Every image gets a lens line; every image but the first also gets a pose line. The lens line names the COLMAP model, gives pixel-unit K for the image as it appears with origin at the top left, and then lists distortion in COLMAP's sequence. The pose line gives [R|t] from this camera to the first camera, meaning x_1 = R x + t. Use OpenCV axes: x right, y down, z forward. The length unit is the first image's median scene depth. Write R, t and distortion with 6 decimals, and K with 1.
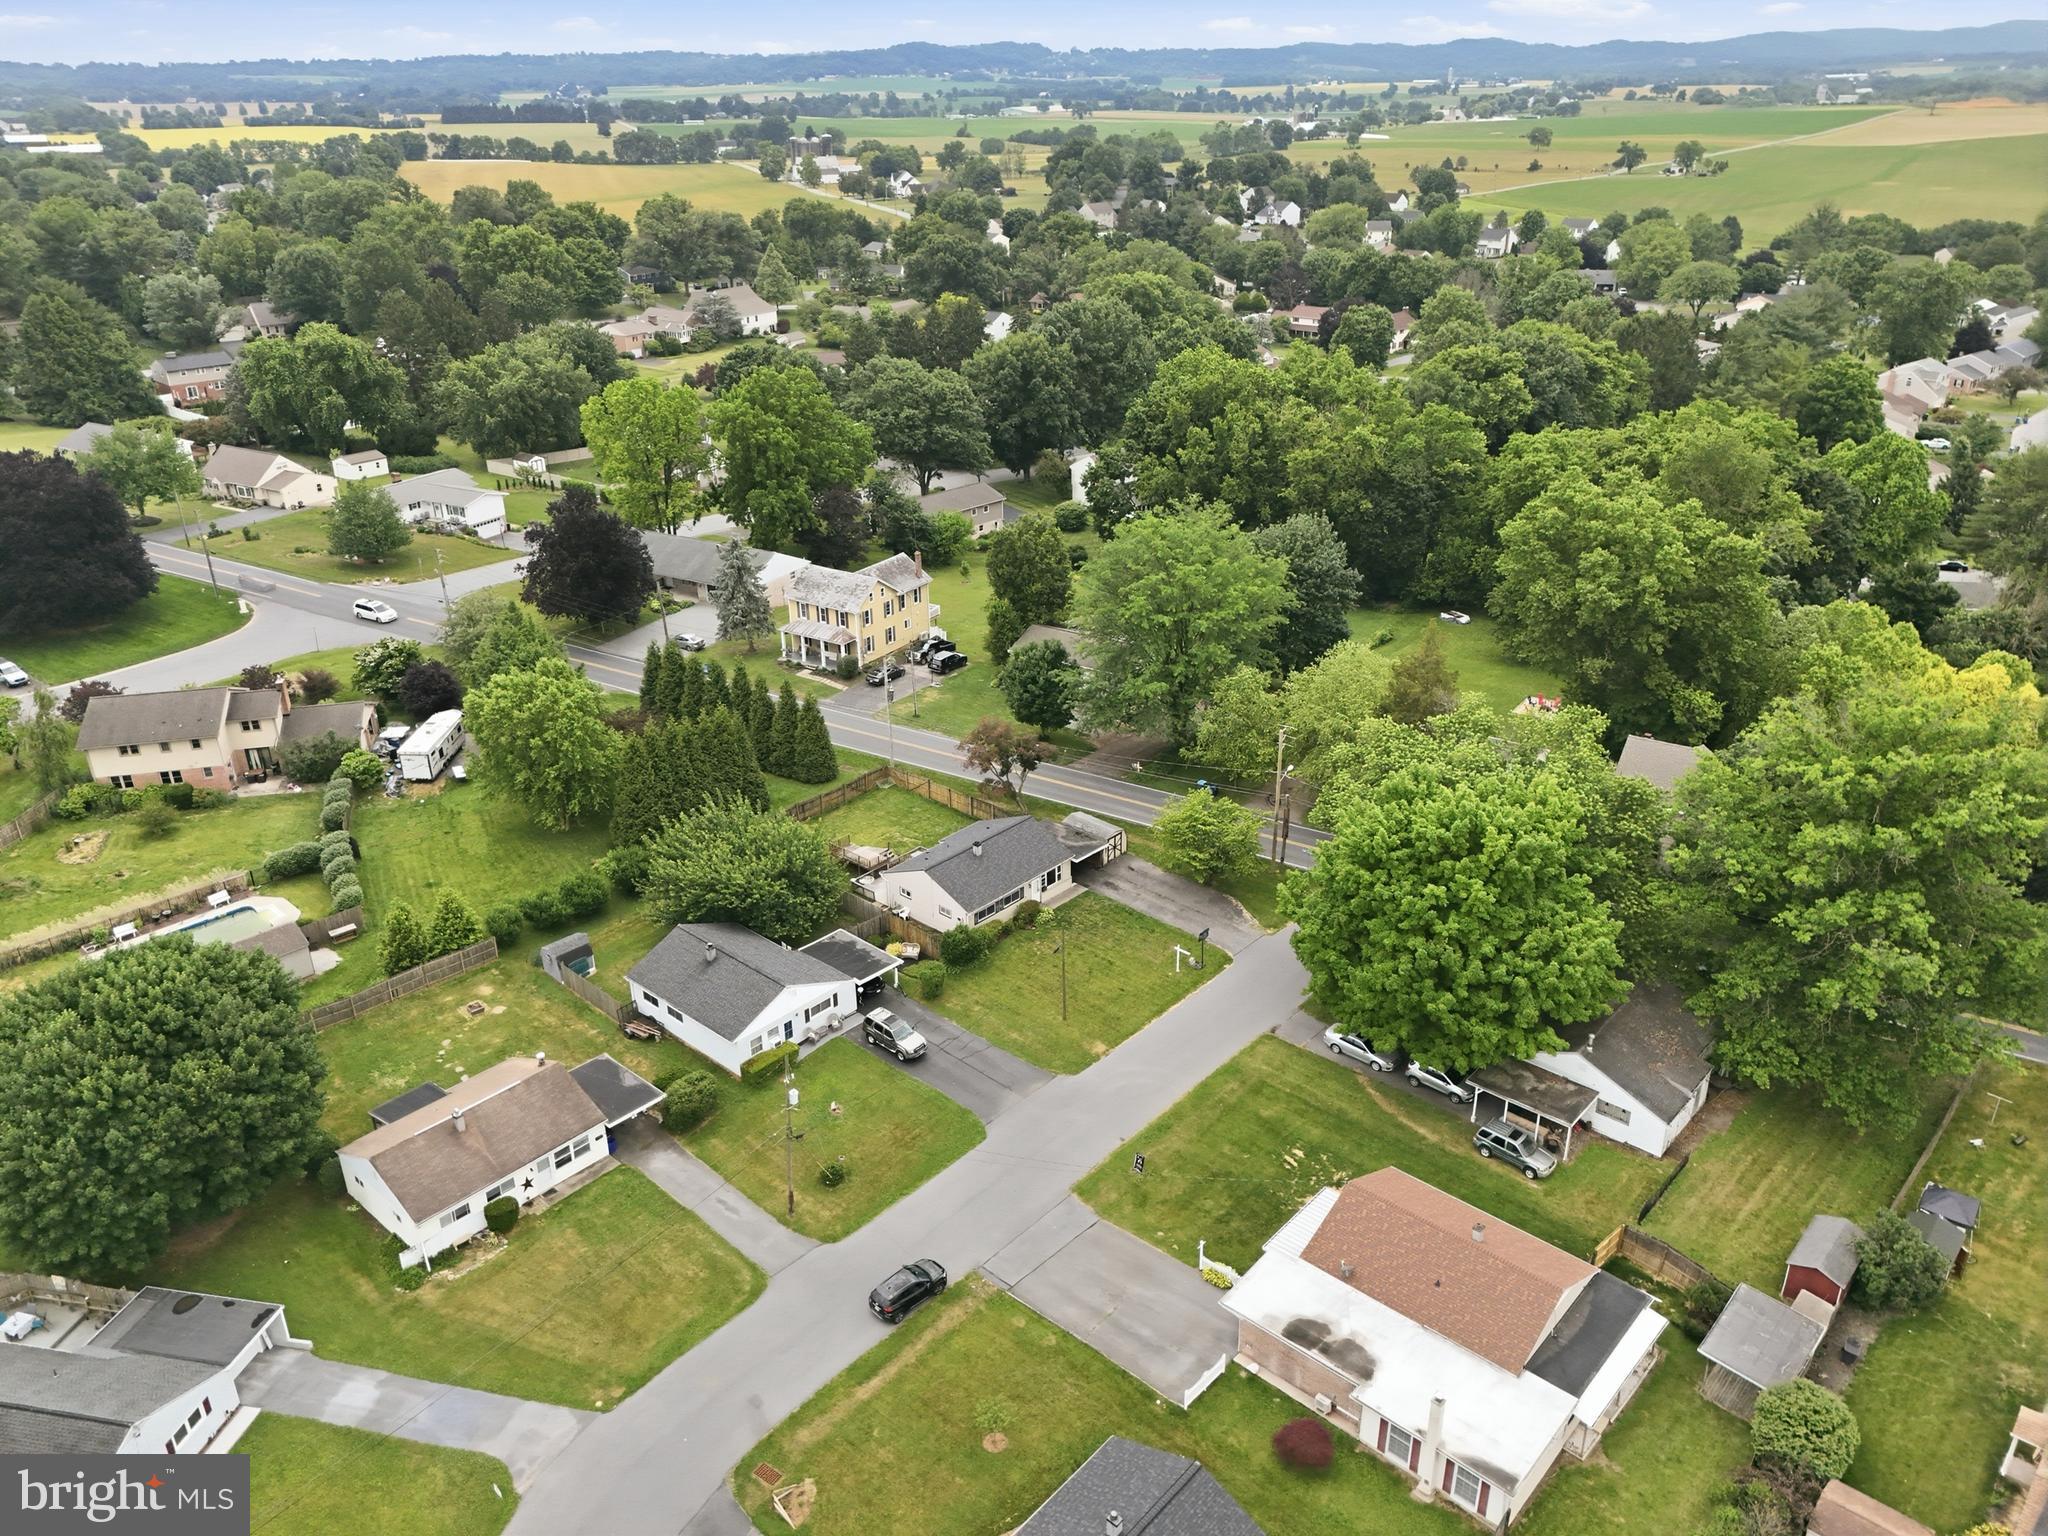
lens RADIAL K [[1497.6, 0, 1024.0], [0, 1497.6, 768.0], [0, 0, 1]] dist [0.091507, -0.112857]
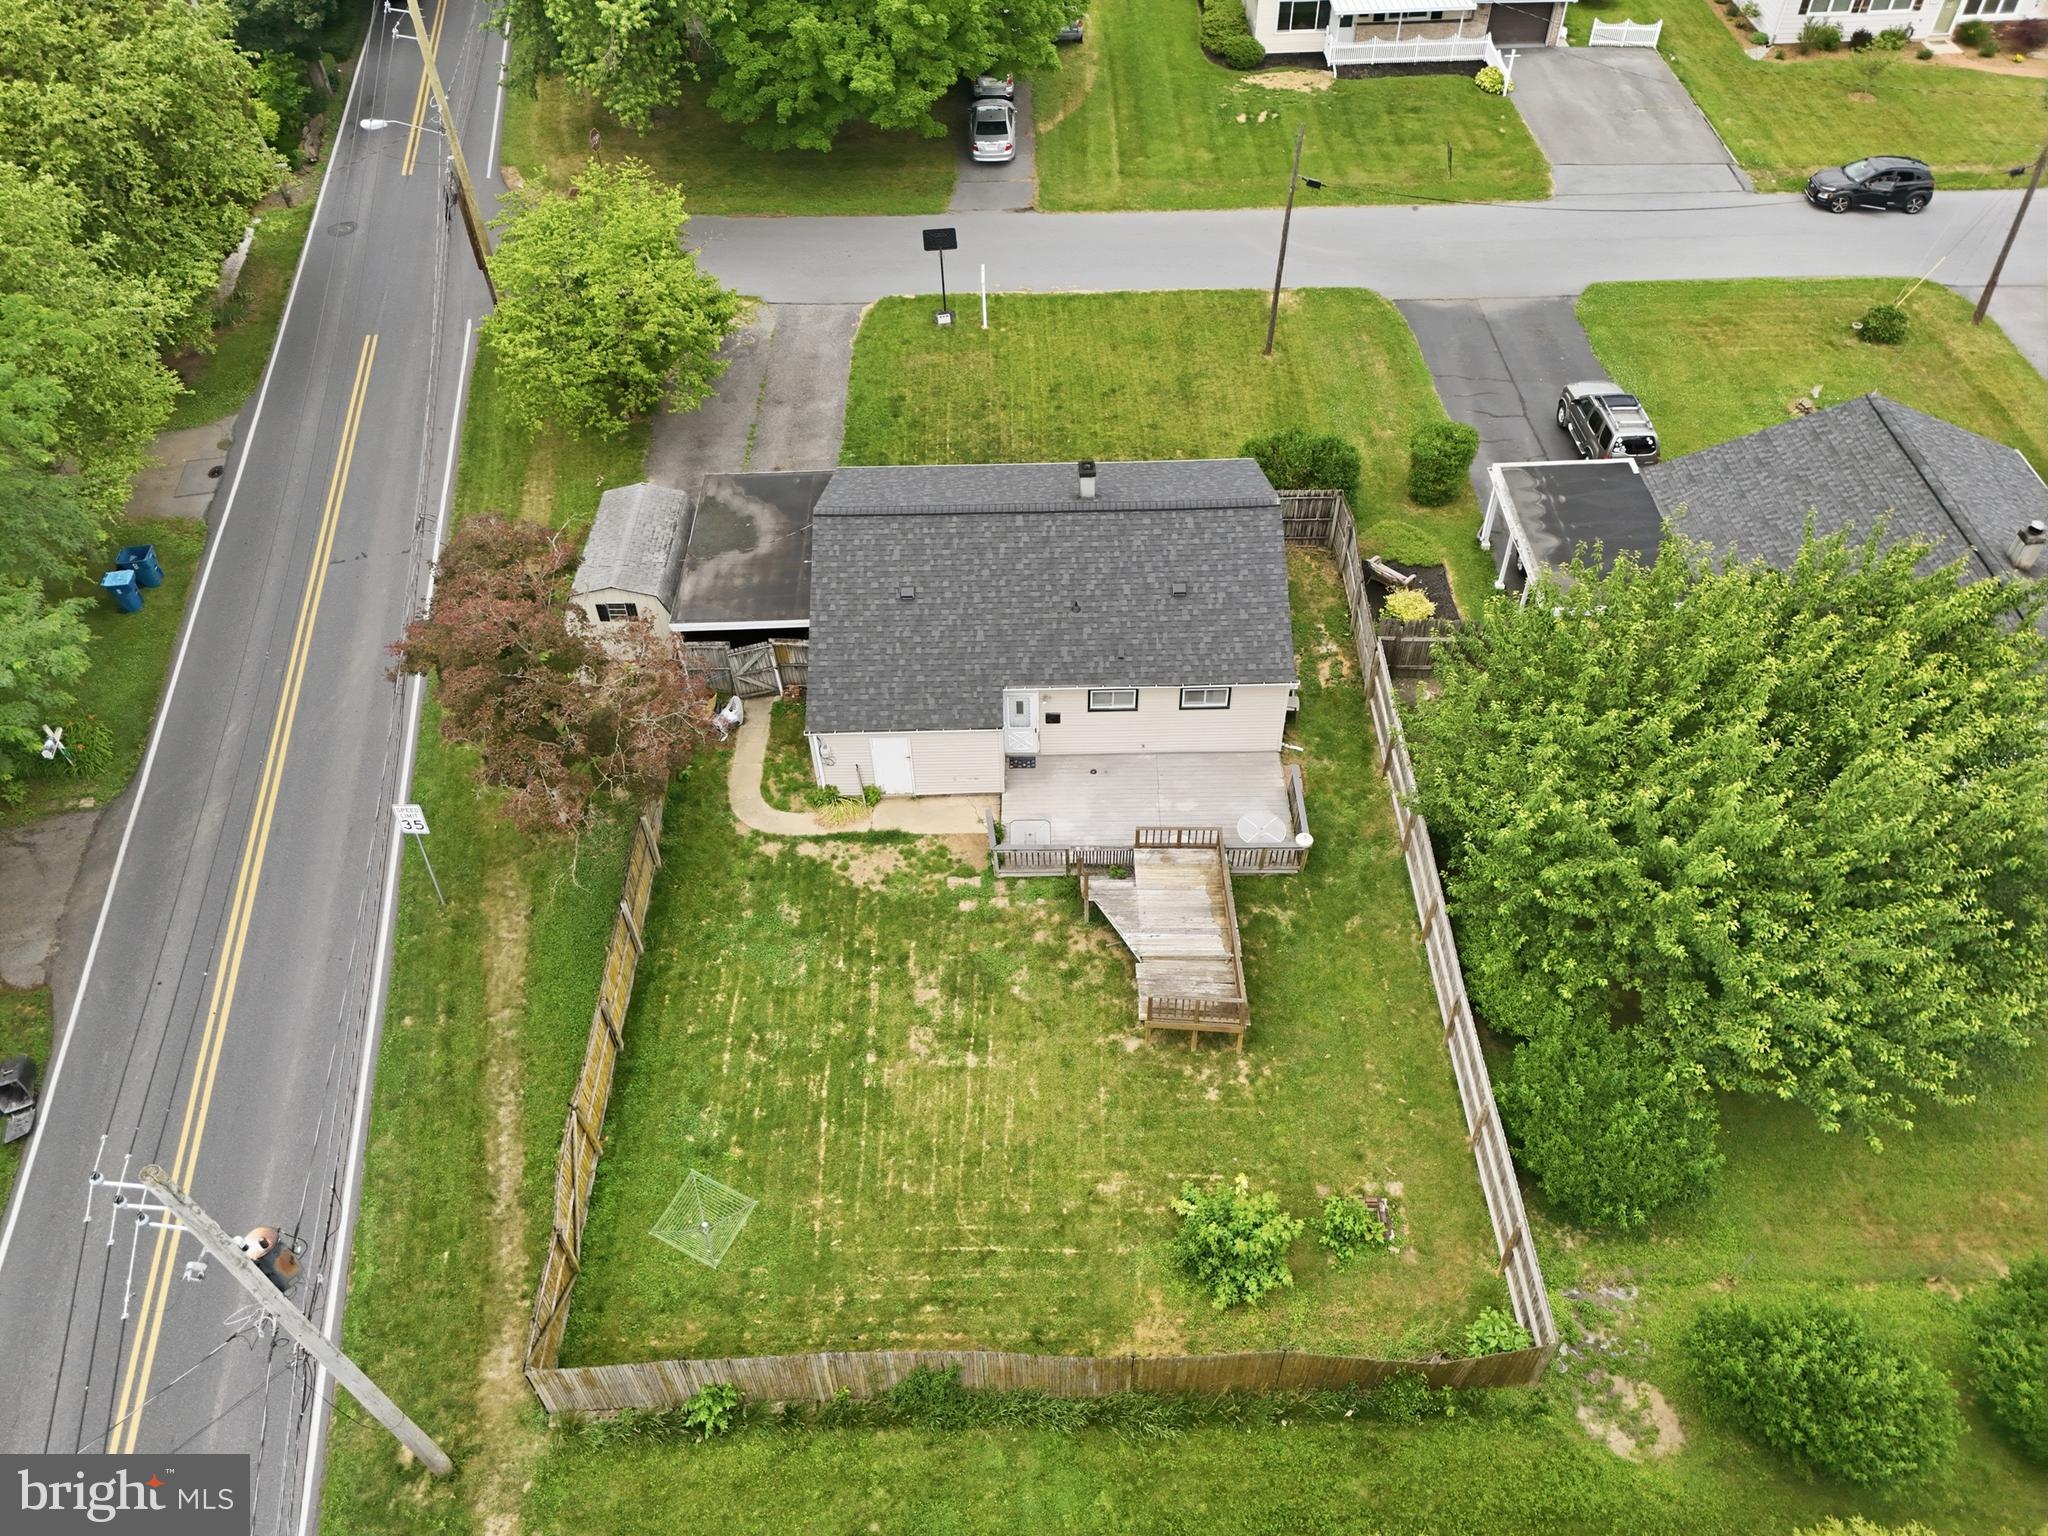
lens RADIAL K [[1497.6, 0, 1024.0], [0, 1497.6, 768.0], [0, 0, 1]] dist [0.091507, -0.112857]
pose [[-0.676824, -0.512701, 0.528249, -0.206507], [0.332735, 0.427038, 0.840789, -0.184377], [-0.656656, 0.744833, -0.118436, 0.967035]]
